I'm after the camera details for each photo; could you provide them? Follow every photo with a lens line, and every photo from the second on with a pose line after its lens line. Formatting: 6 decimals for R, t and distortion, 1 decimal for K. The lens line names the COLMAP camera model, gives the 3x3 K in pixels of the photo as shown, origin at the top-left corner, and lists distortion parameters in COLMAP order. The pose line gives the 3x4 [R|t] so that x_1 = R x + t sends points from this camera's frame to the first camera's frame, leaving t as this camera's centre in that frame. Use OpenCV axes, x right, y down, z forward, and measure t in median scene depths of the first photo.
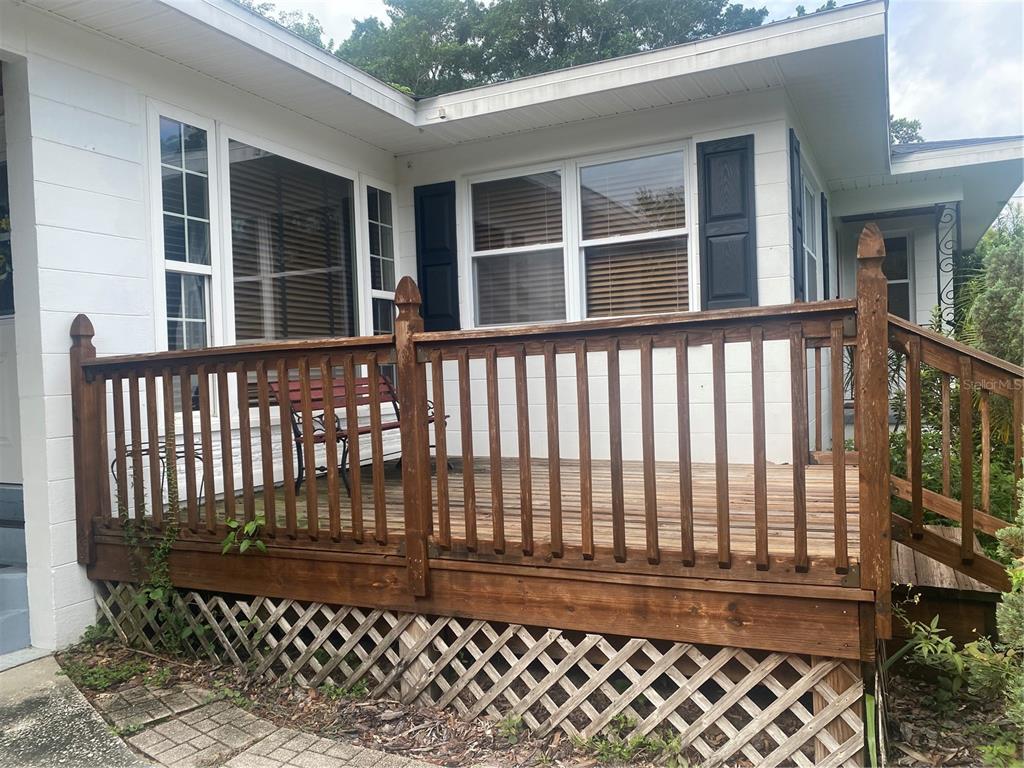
lens RADIAL K [[784.5, 0, 490.2], [0, 784.5, 383.6], [0, 0, 1]] dist [0.000067, -0.013066]
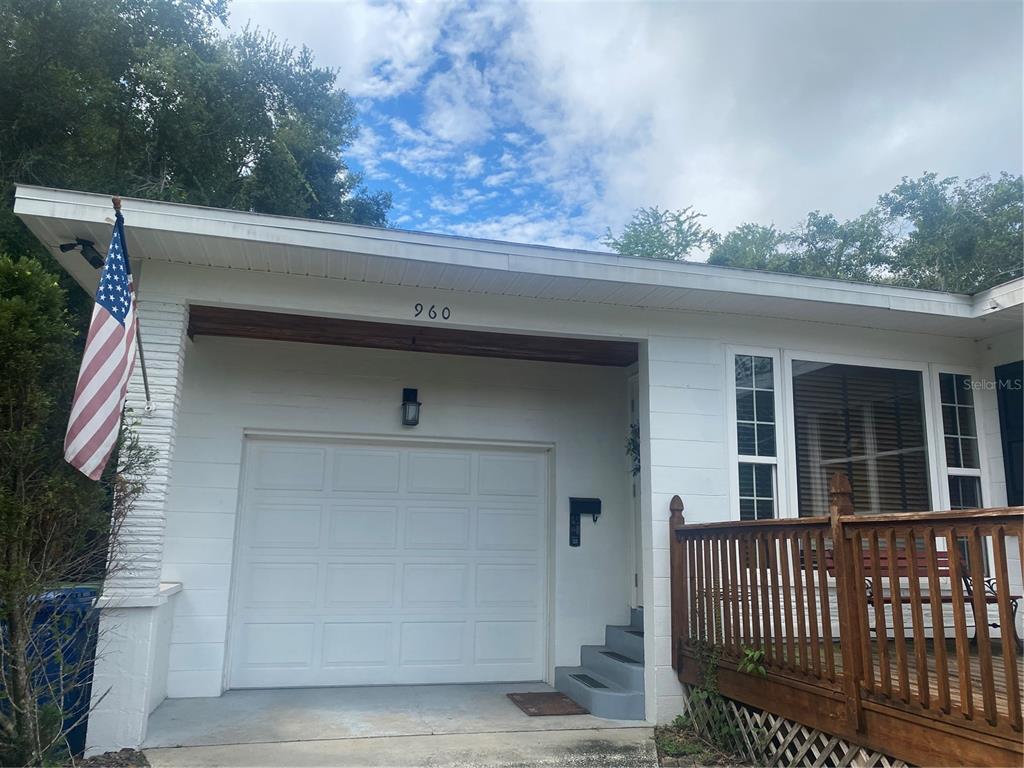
lens RADIAL K [[776.4, 0, 510.5], [0, 776.4, 383.8], [0, 0, 1]] dist [-0.065215, 0.034406]
pose [[0.641302, -0.100120, -0.760728, 0.431705], [-0.059121, 0.982055, -0.179089, -0.014710], [0.765007, 0.159825, 0.623875, -0.207652]]
